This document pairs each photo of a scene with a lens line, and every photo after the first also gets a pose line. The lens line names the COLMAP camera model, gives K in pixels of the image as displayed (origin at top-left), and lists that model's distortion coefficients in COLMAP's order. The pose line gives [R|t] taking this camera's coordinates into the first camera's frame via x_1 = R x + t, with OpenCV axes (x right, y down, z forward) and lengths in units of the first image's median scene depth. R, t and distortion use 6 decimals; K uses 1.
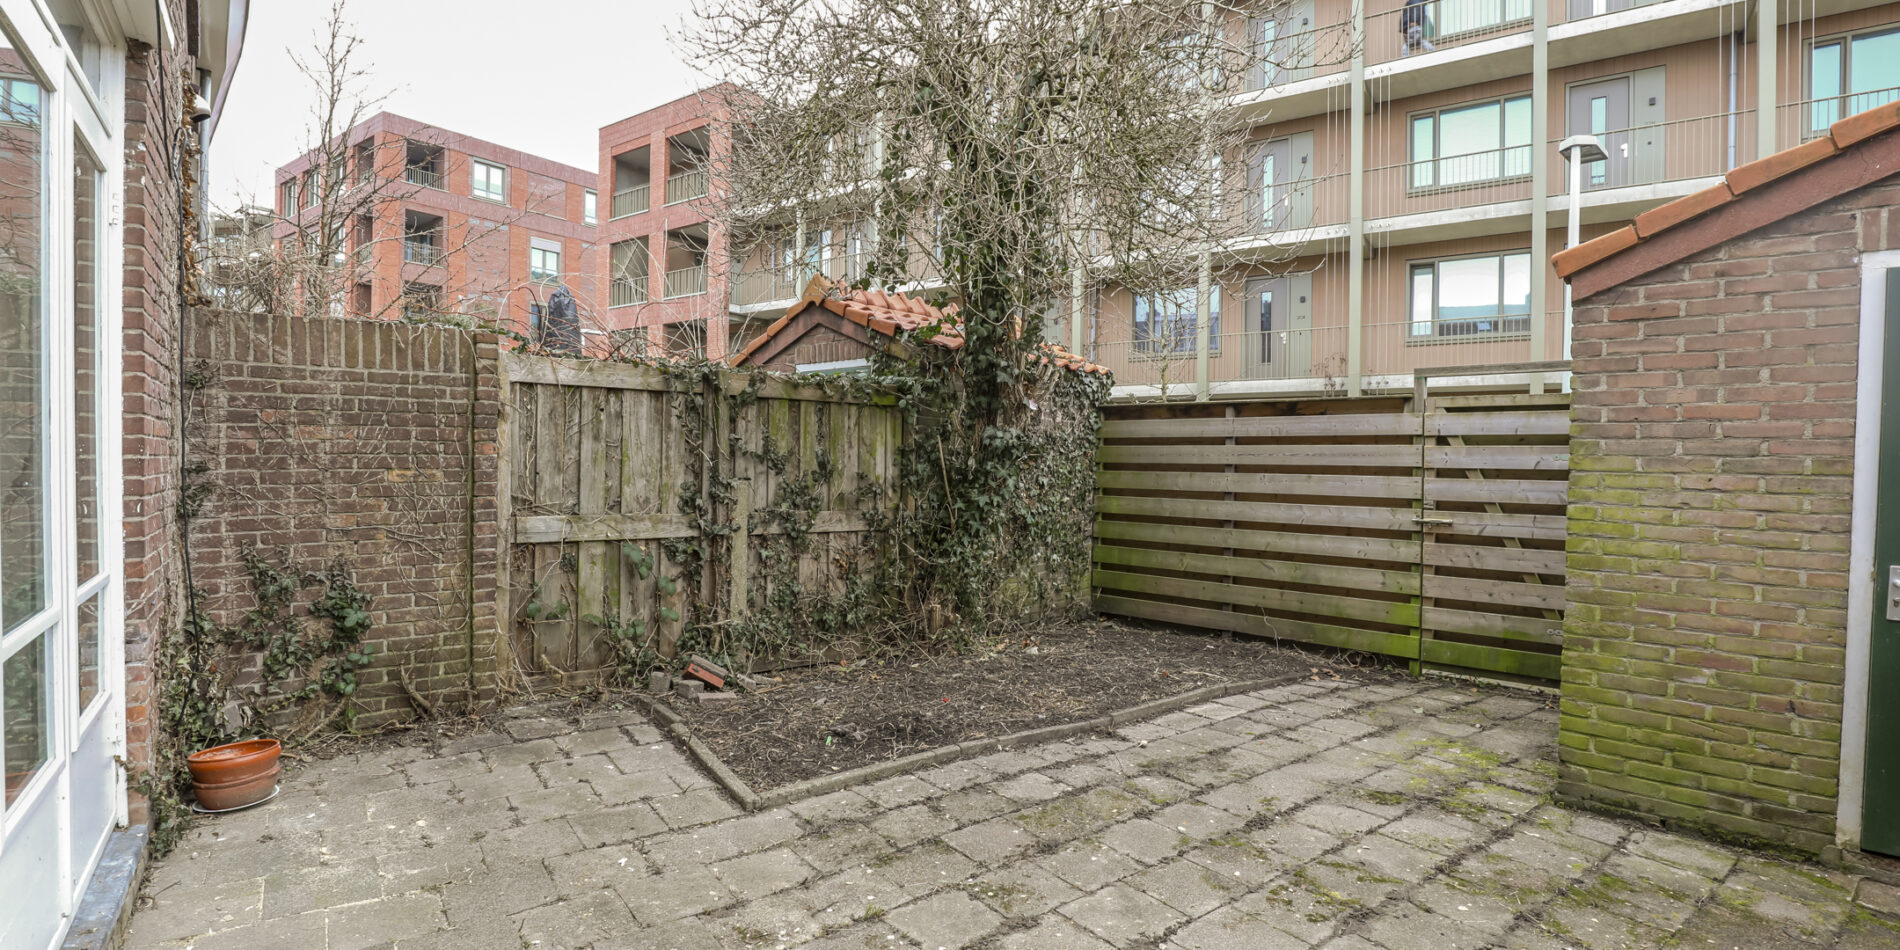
lens RADIAL K [[922.7, 0, 939.3], [0, 922.7, 476.5], [0, 0, 1]] dist [-0.038534, 0.008770]
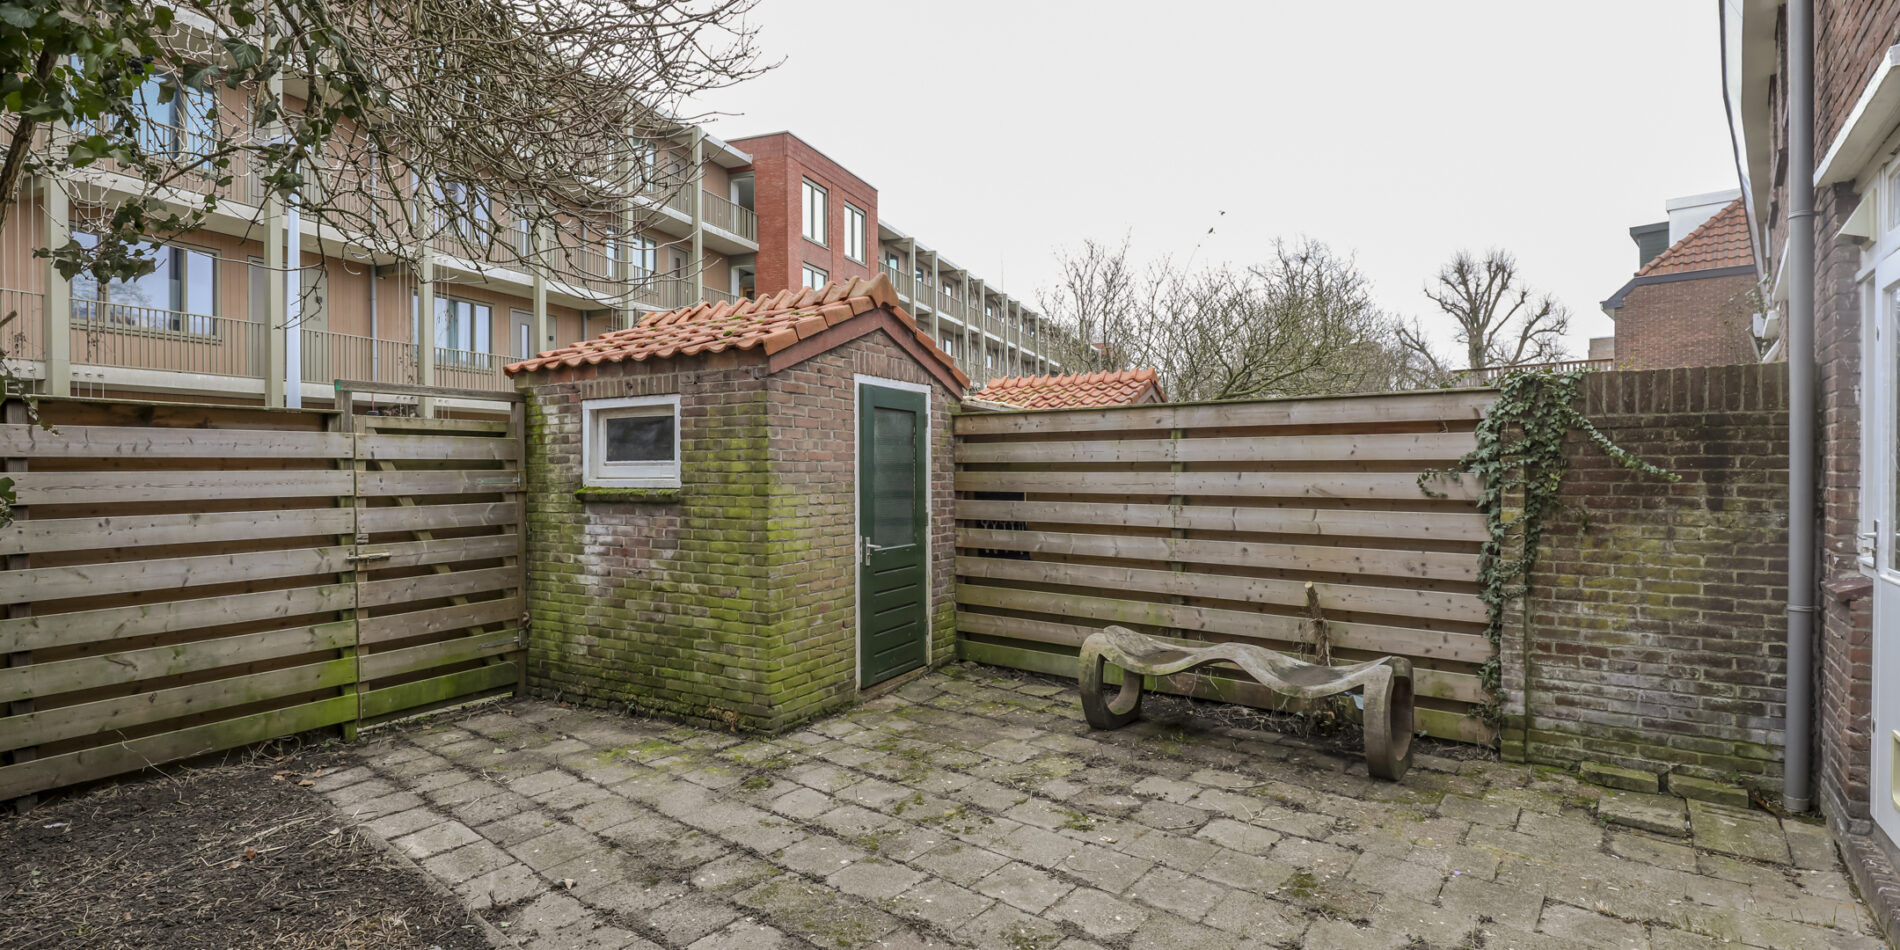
lens RADIAL K [[922.7, 0, 939.3], [0, 922.7, 476.5], [0, 0, 1]] dist [-0.038534, 0.008770]
pose [[-0.288193, -0.026896, 0.957195, -0.569385], [0.015101, 0.999353, 0.032628, -0.061299], [-0.957453, 0.023858, -0.287600, 0.912601]]
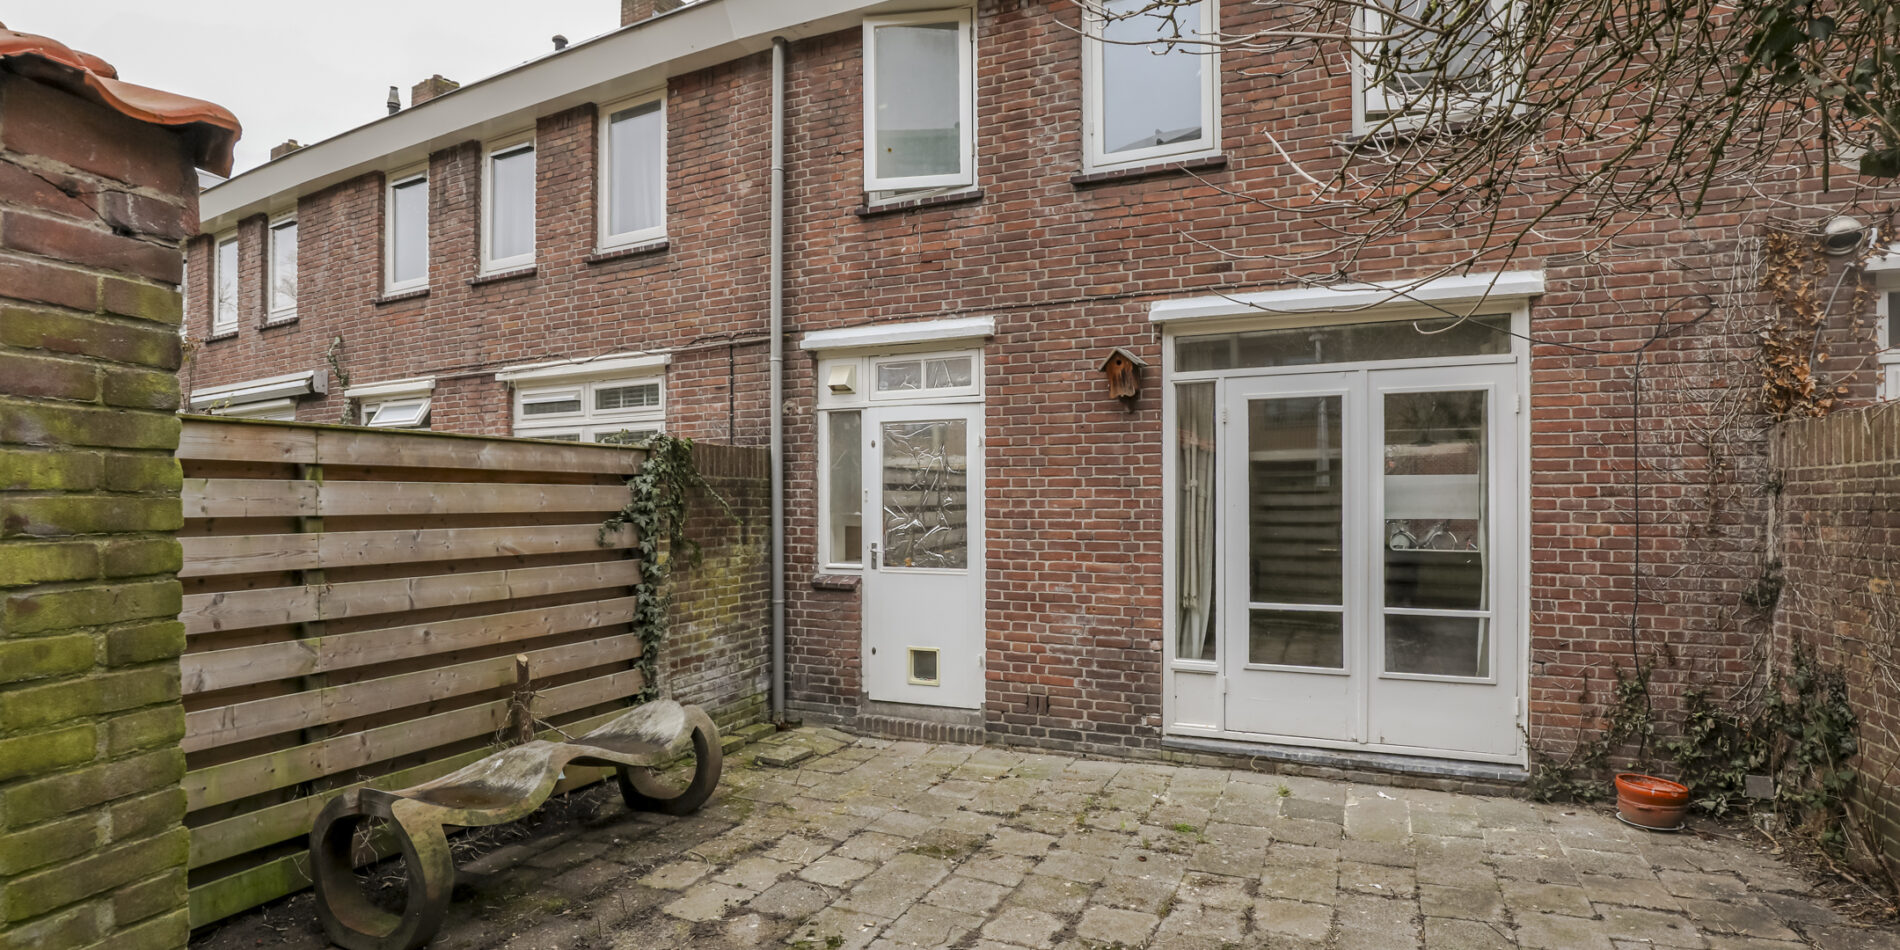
lens RADIAL K [[815.9, 0, 1048.2], [0, 815.9, 504.3], [0, 0, 1]] dist [-0.044617, 0.000018]
pose [[-0.825325, -0.013036, -0.564507, 0.457466], [-0.022095, 0.999713, 0.009216, -0.066850], [0.564225, 0.020079, -0.825377, 1.176716]]
